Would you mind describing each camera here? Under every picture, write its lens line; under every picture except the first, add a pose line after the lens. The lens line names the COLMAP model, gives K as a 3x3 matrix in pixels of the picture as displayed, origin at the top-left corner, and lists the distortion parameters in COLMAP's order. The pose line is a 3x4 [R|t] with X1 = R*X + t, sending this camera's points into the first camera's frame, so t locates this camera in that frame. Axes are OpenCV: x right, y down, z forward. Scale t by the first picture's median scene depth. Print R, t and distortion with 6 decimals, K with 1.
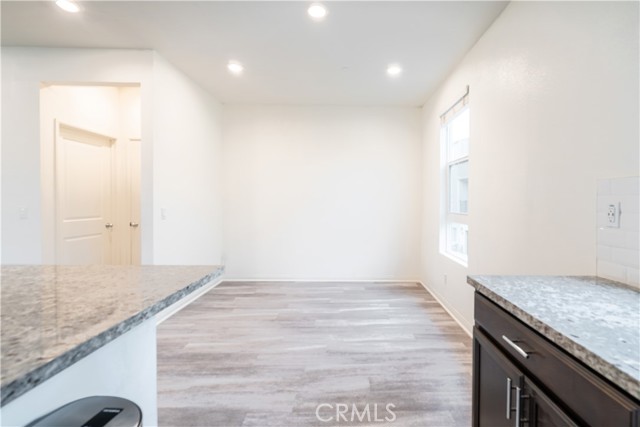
lens RADIAL K [[308.1, 0, 349.9], [0, 308.1, 206.8], [0, 0, 1]] dist [-0.003225, -0.000371]
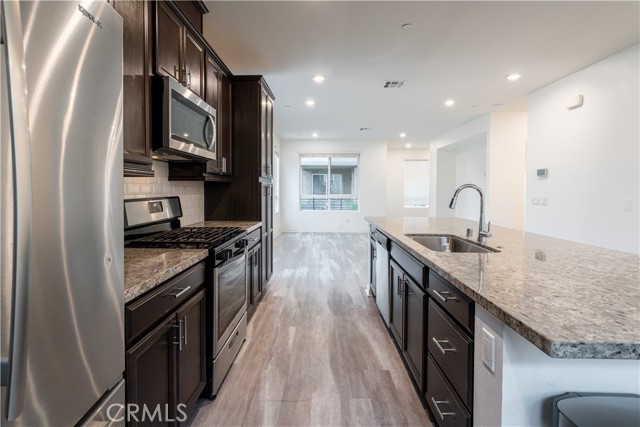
lens RADIAL K [[309.2, 0, 313.5], [0, 309.2, 198.2], [0, 0, 1]] dist [-0.000406, 0.000671]
pose [[-0.037226, 0.020058, -0.999106, 0.027130], [-0.024473, 0.999480, 0.020977, 0.000745], [0.999007, 0.025232, -0.036715, -0.032141]]
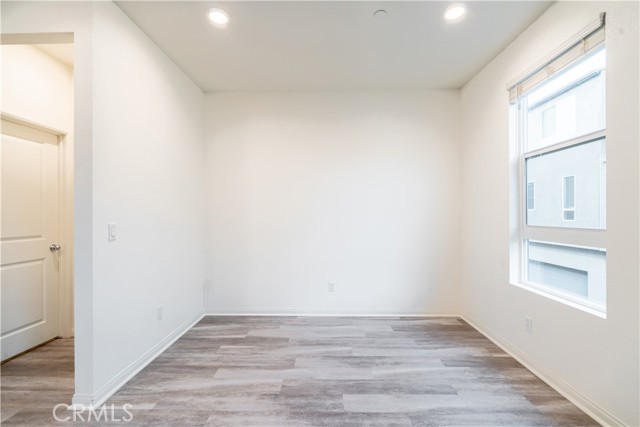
lens RADIAL K [[289.6, 0, 321.7], [0, 289.6, 213.0], [0, 0, 1]] dist [-0.001035, -0.000064]
pose [[0.999427, -0.012339, -0.031509, -0.129680], [0.011572, 0.999635, -0.024423, -0.000027], [0.031798, 0.024044, 0.999205, 0.383391]]
